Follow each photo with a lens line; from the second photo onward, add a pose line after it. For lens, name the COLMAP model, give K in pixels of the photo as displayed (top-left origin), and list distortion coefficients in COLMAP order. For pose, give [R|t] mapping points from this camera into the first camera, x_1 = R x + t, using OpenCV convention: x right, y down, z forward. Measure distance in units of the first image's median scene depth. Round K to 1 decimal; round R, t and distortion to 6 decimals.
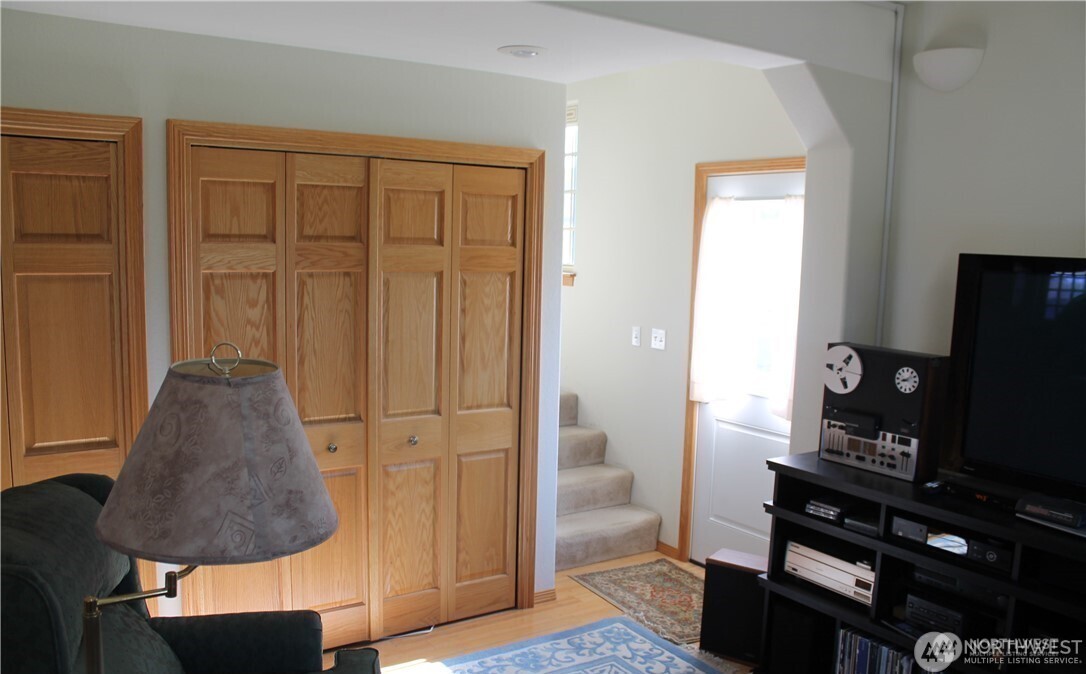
lens RADIAL K [[904.0, 0, 543.0], [0, 904.0, 337.0], [0, 0, 1]] dist [-0.102997, -0.000718]
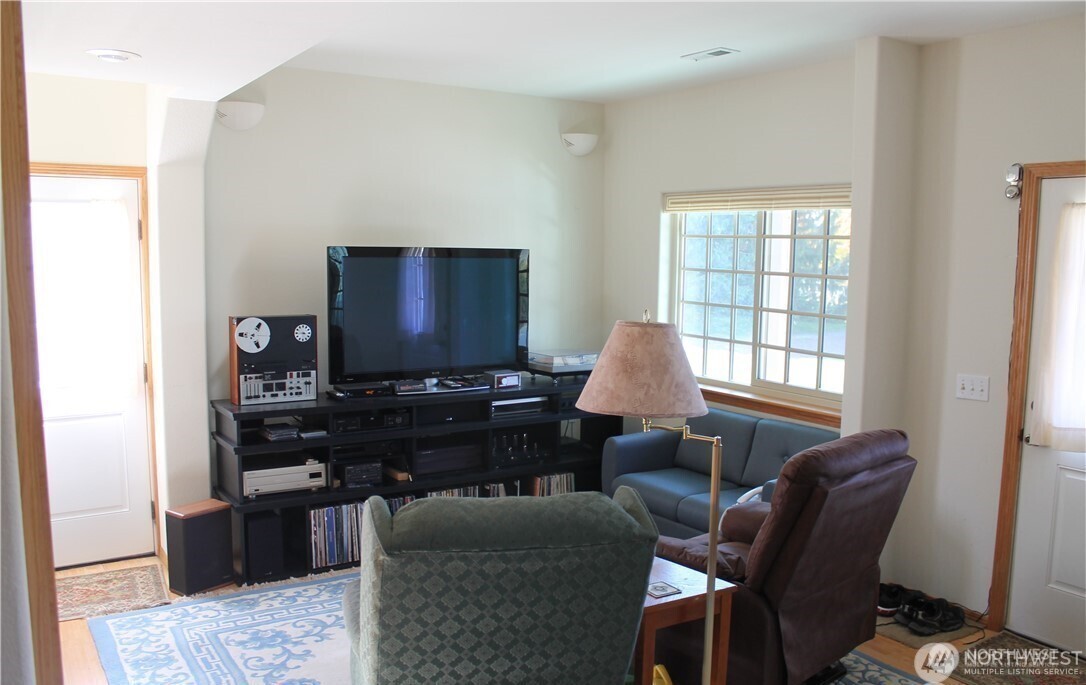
lens RADIAL K [[918.7, 0, 543.0], [0, 918.7, 342.5], [0, 0, 1]] dist [-0.086202, 0.000133]
pose [[0.010308, -0.130117, 0.991445, -1.063007], [0.097895, 0.986866, 0.128498, -0.089592], [-0.995143, 0.095733, 0.022910, 0.551014]]
